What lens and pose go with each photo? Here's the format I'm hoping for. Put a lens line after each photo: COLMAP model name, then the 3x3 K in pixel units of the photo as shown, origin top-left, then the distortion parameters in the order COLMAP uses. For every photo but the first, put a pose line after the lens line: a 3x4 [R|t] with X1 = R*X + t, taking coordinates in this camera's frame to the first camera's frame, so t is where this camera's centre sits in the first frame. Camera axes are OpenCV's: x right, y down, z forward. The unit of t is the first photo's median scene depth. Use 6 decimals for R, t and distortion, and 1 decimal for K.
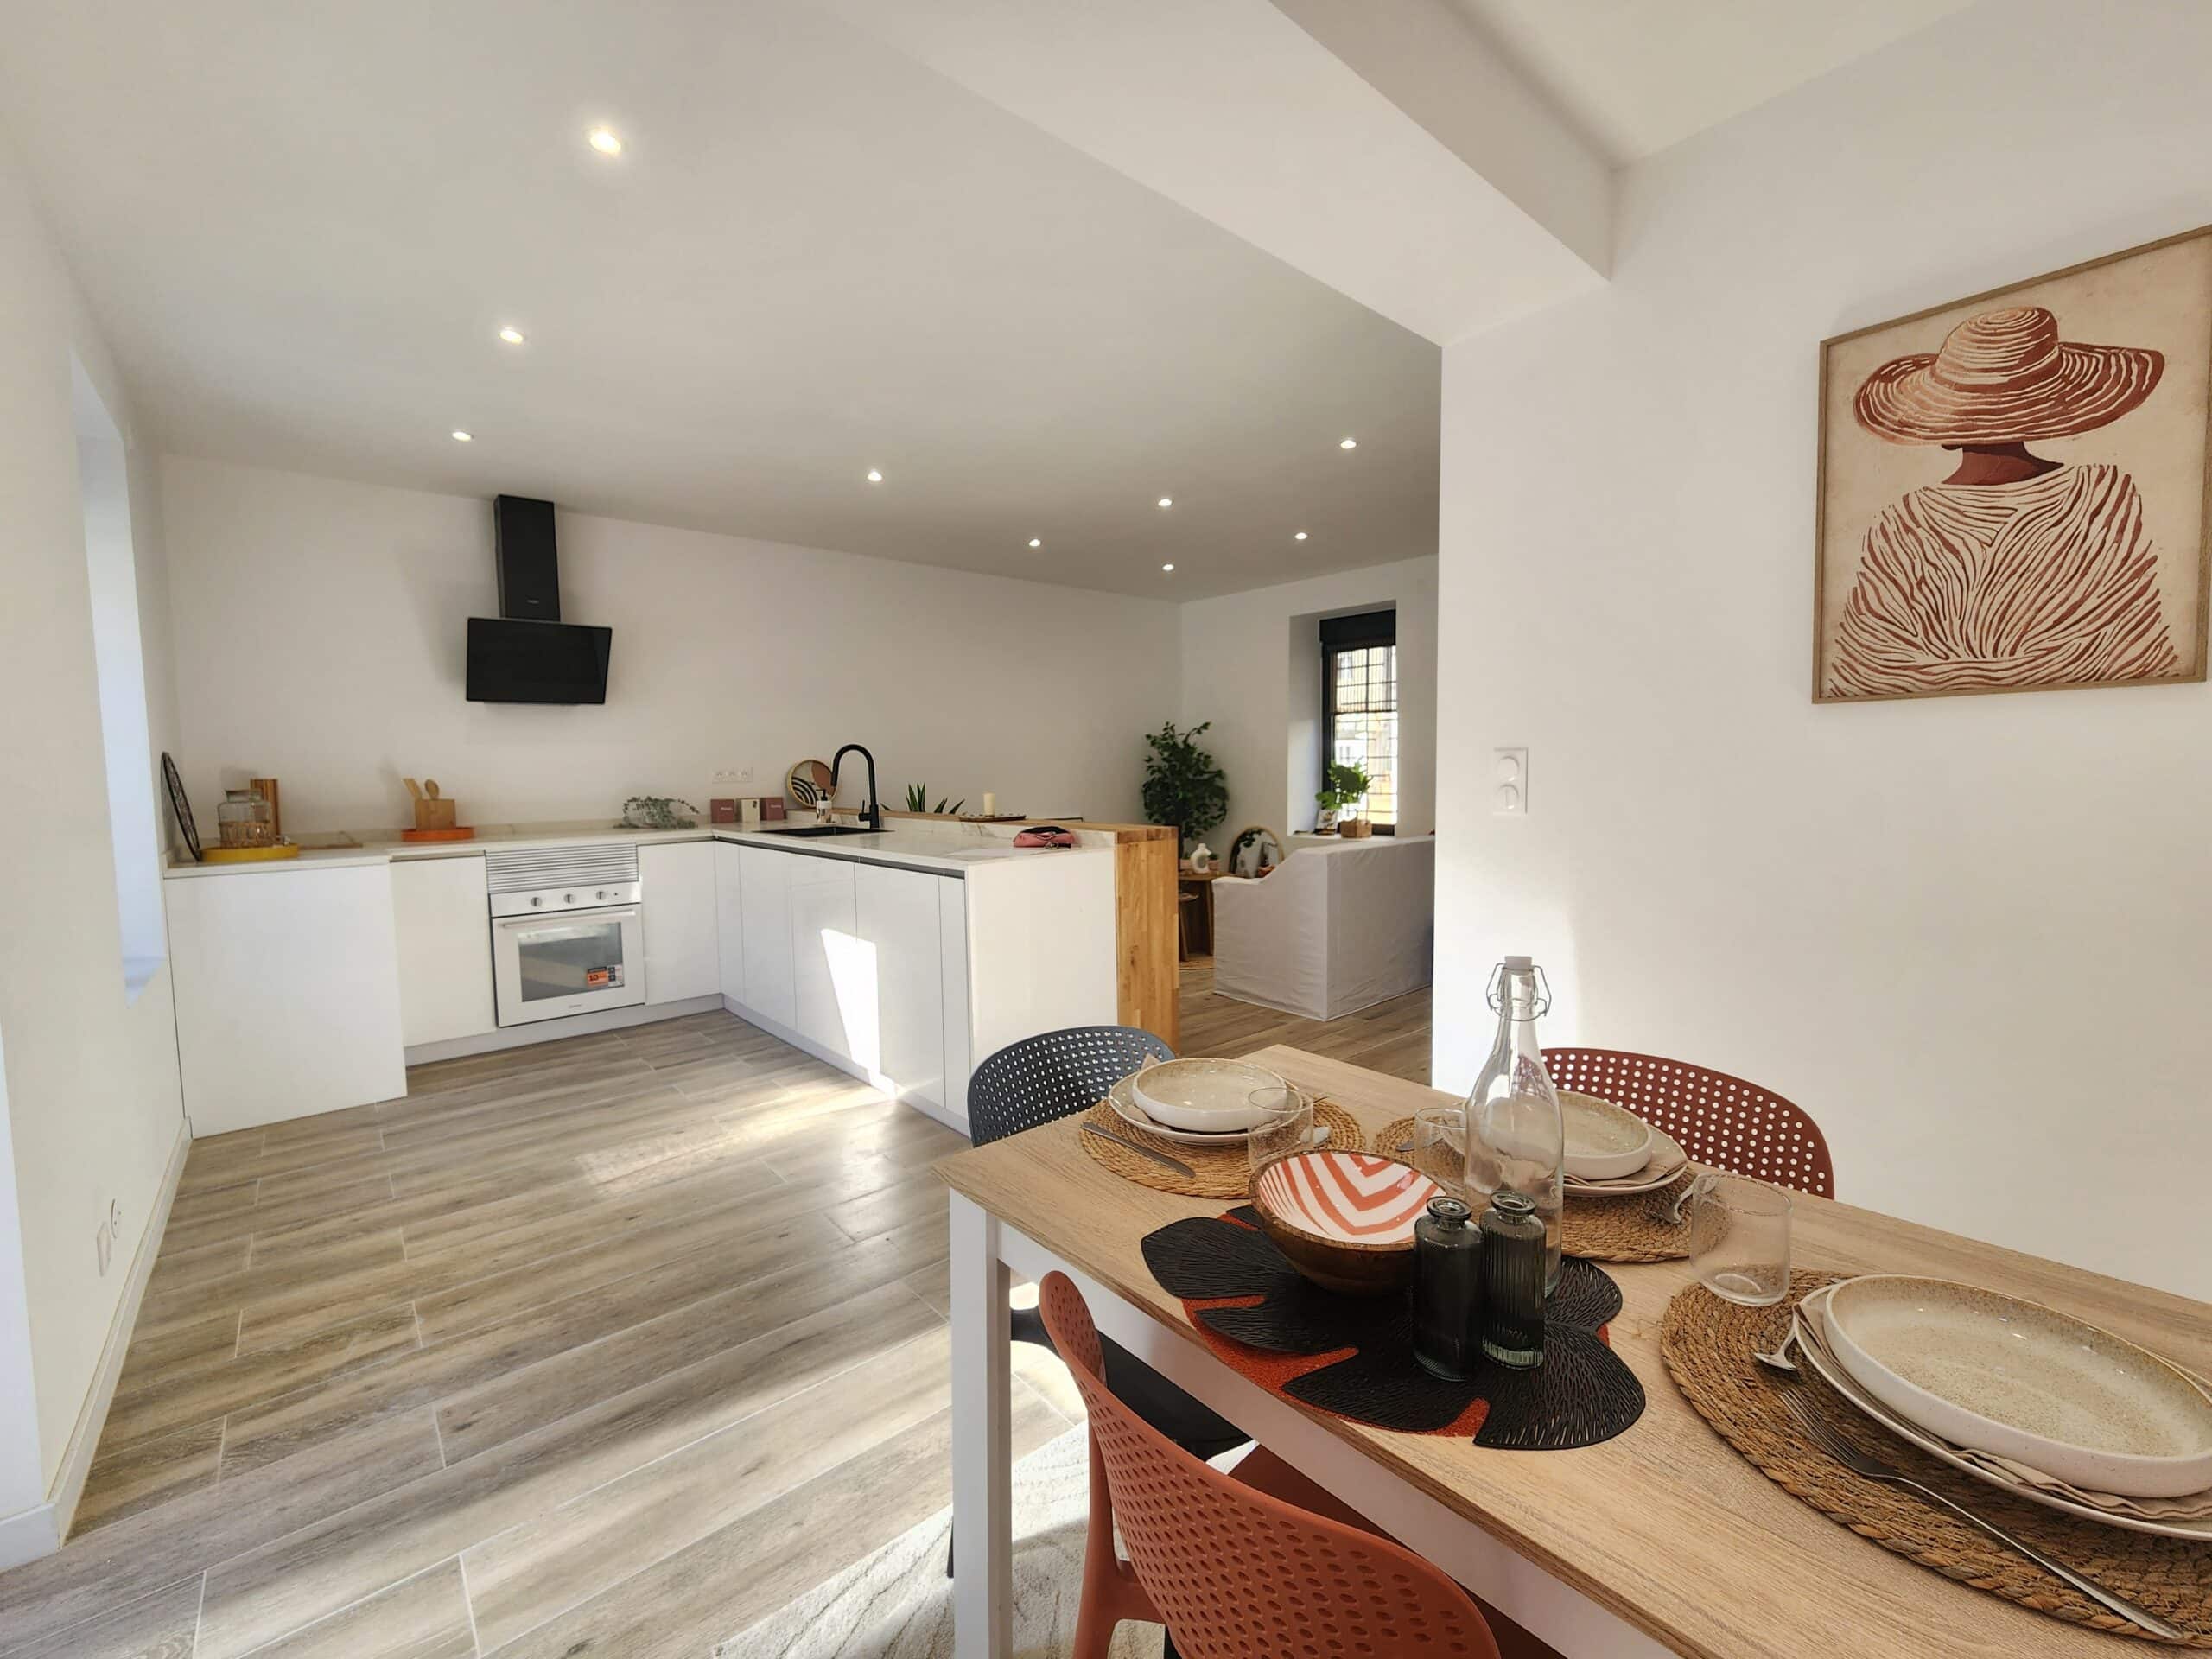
lens RADIAL K [[910.8, 0, 1106.0], [0, 910.8, 829.5], [0, 0, 1]] dist [0.007498, -0.009928]
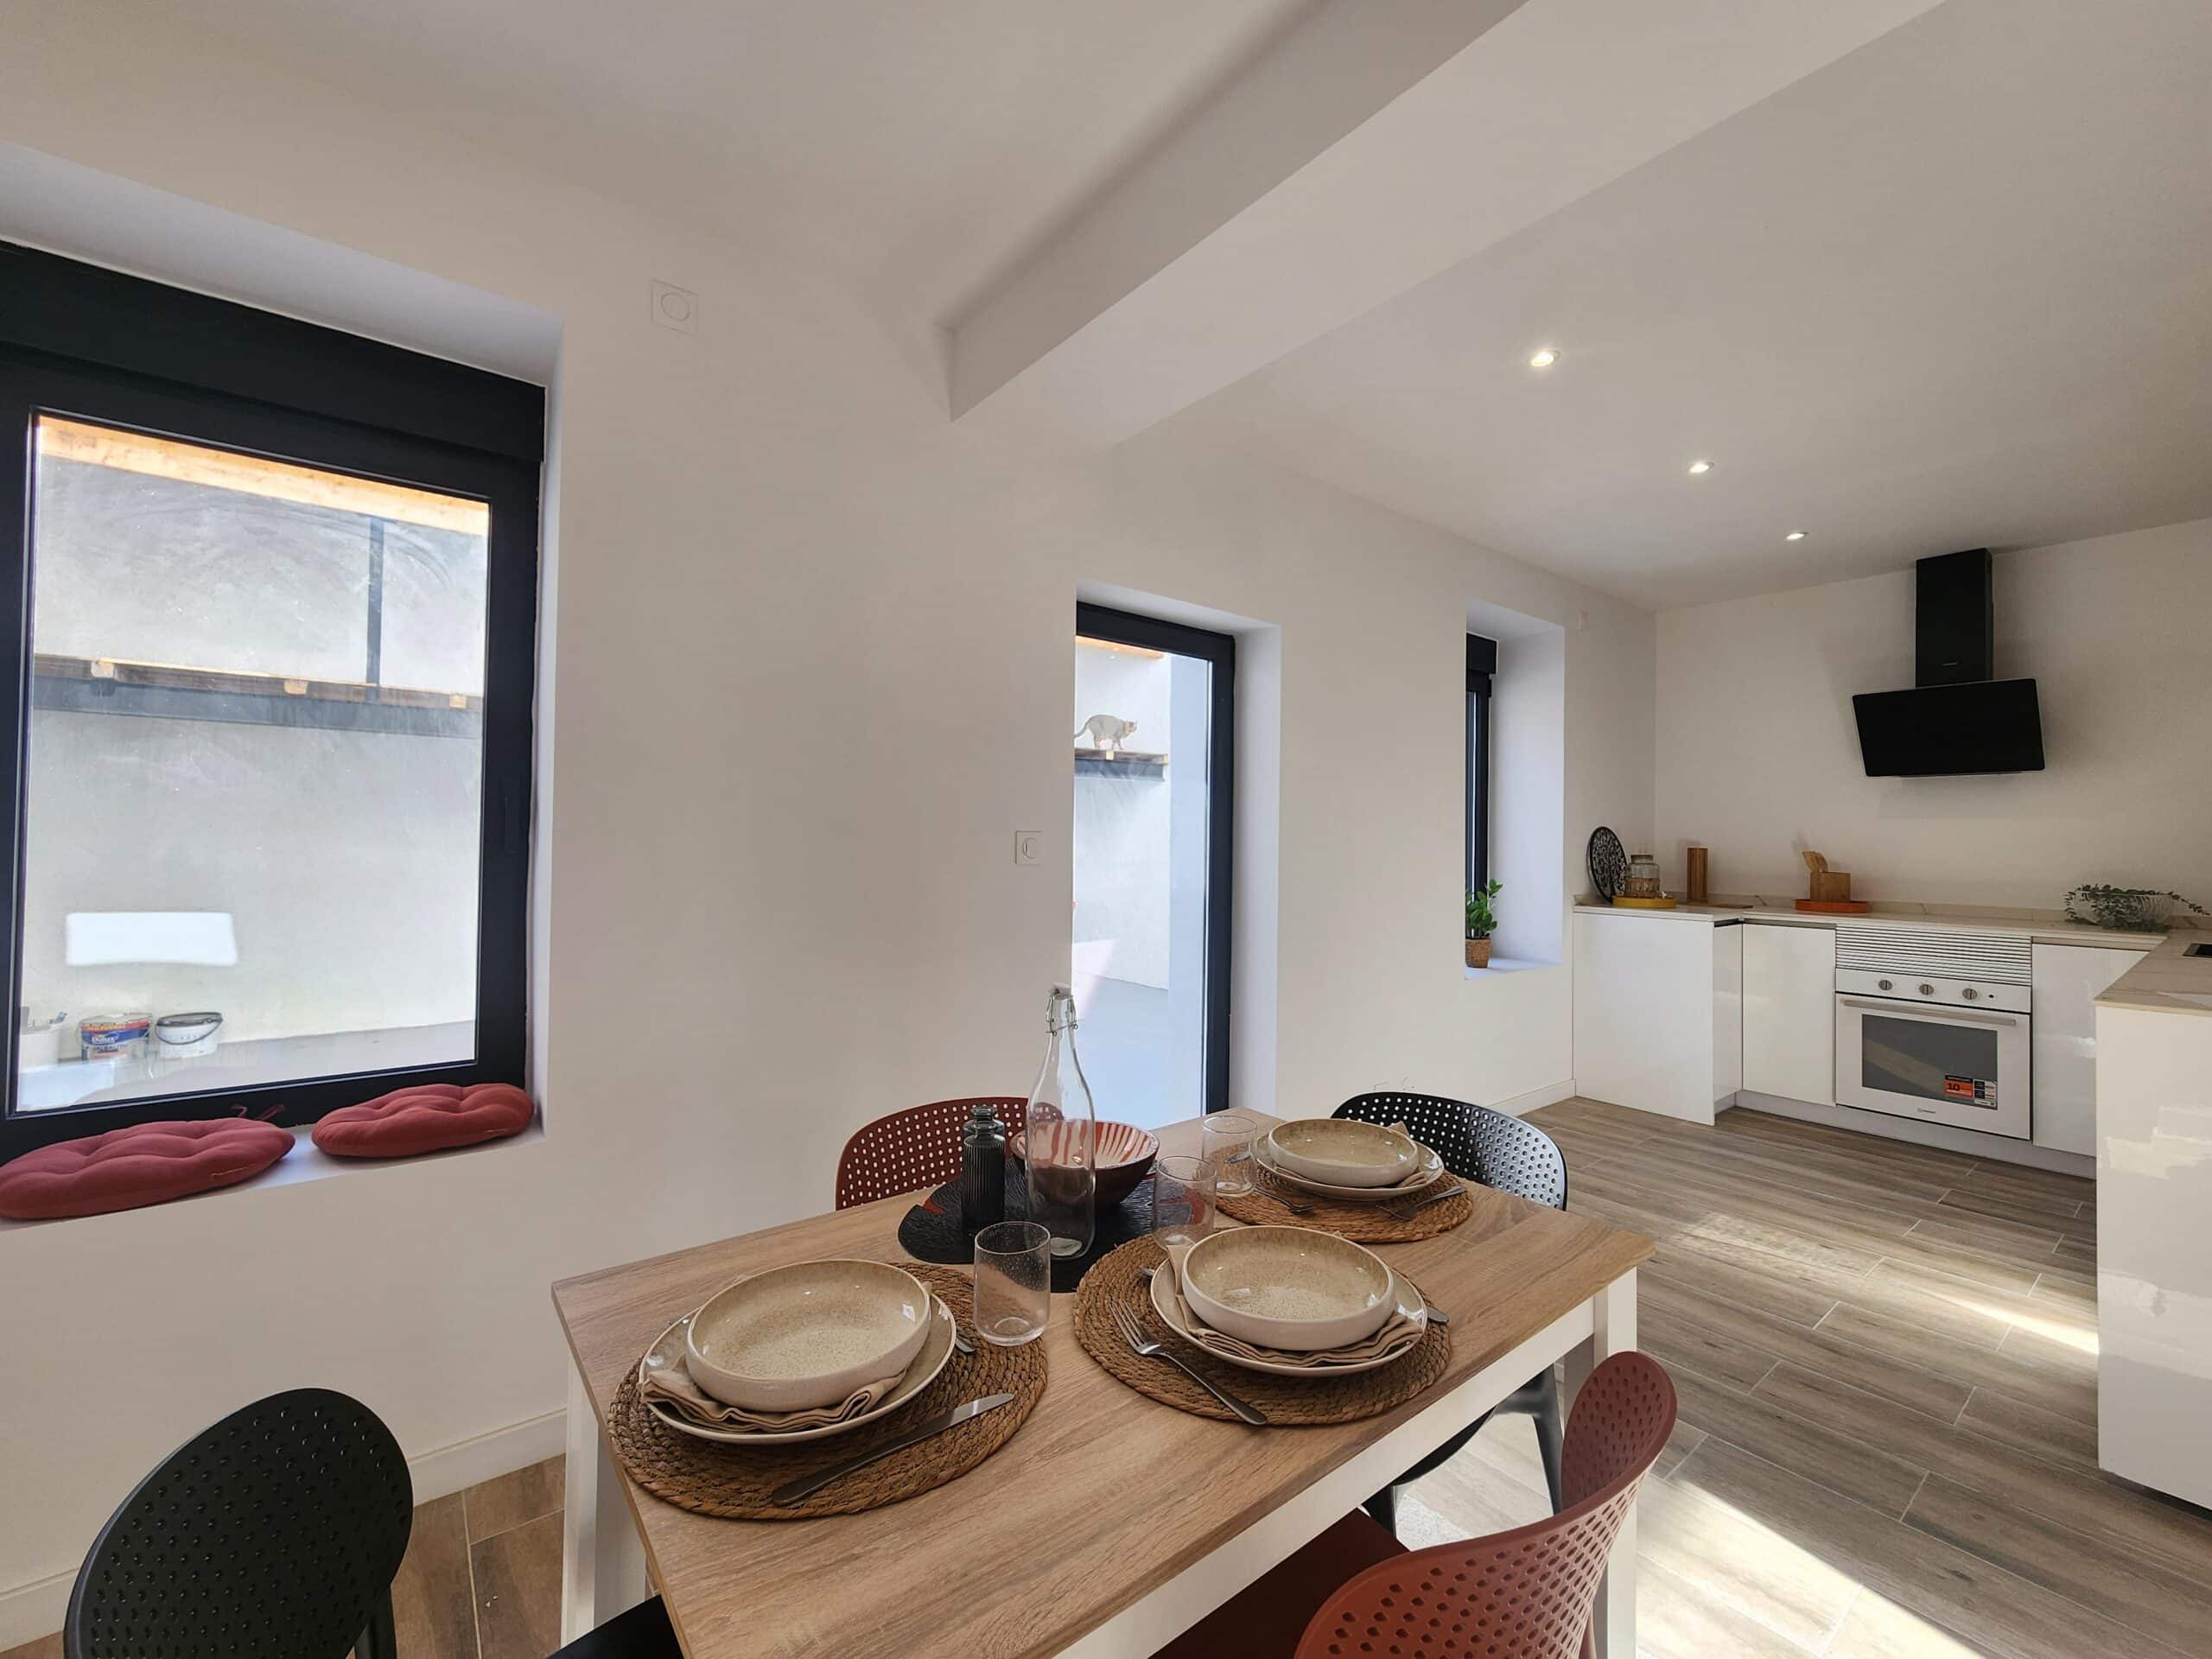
lens RADIAL K [[907.6, 0, 1106.0], [0, 907.6, 829.5], [0, 0, 1]] dist [0.006430, -0.001029]
pose [[-0.054250, 0.001781, -0.998526, 0.353861], [-0.083770, 0.996465, 0.006328, -0.019473], [0.995007, 0.083990, -0.053909, 0.227932]]
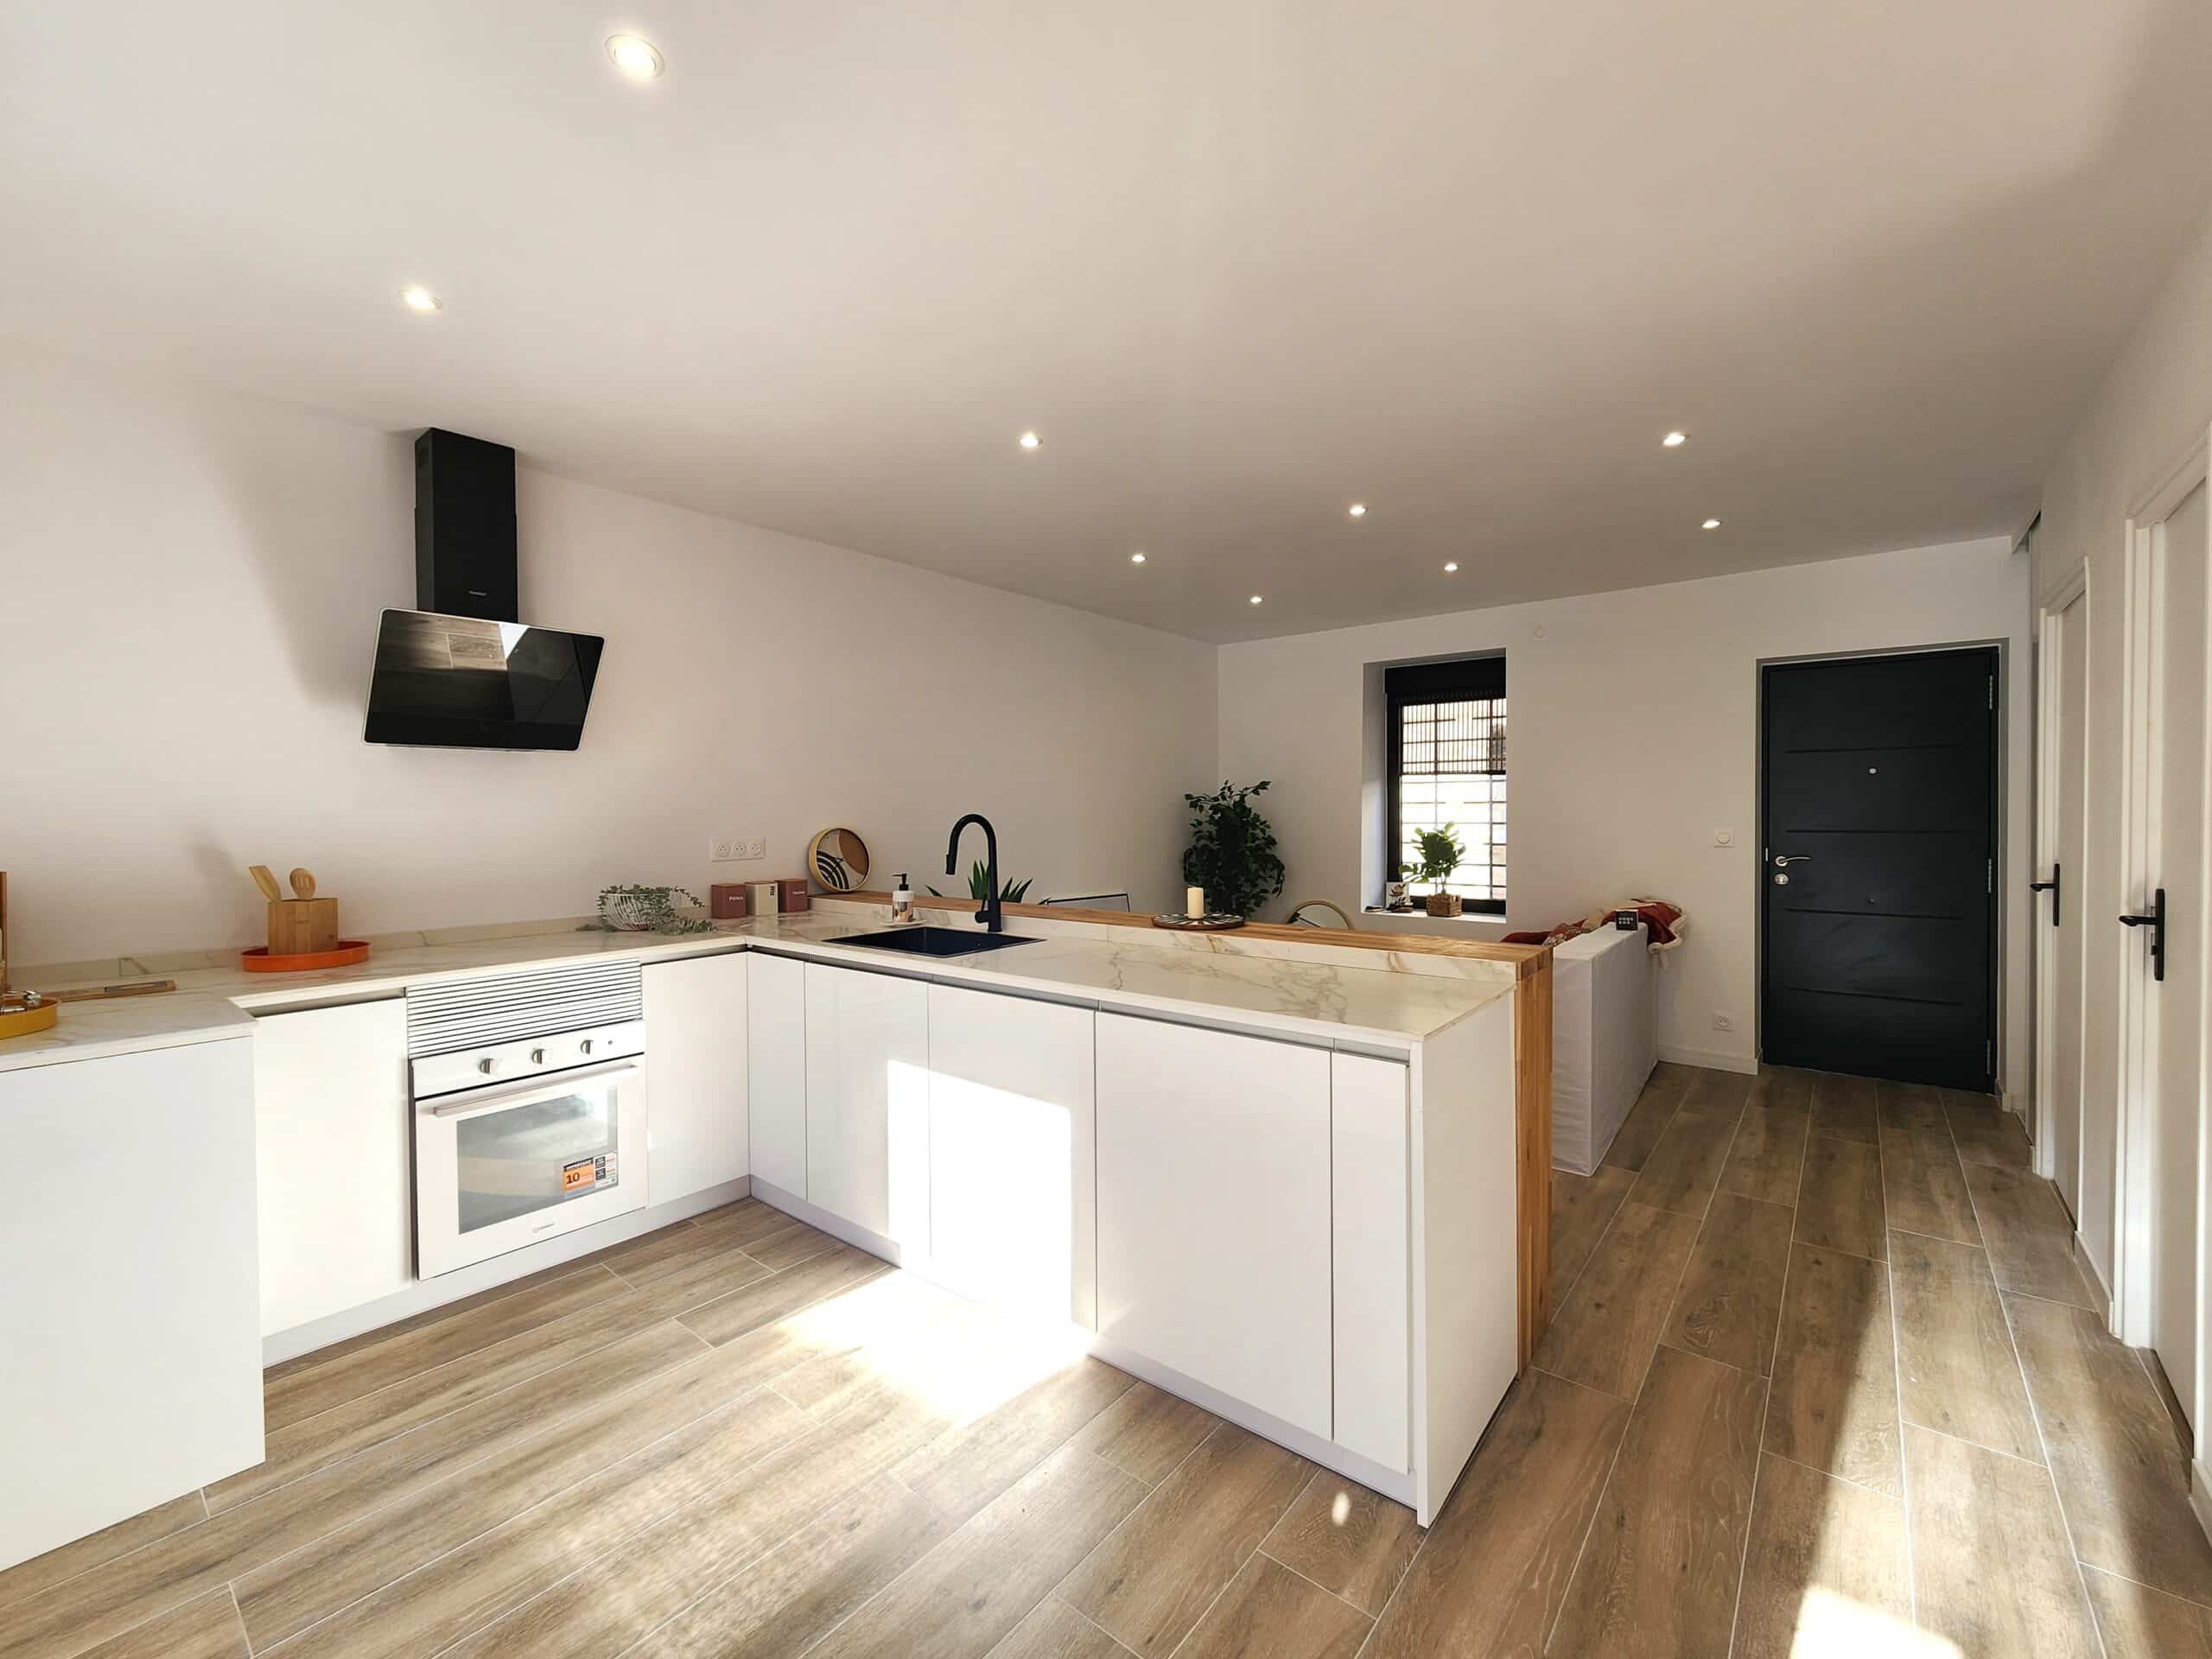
lens RADIAL K [[911.7, 0, 1106.0], [0, 911.7, 829.5], [0, 0, 1]] dist [-0.000179, 0.000079]
pose [[0.985234, 0.005505, 0.171122, -0.310218], [0.003480, 0.998632, -0.052163, -0.046530], [-0.171175, 0.051989, 0.983868, 0.302824]]
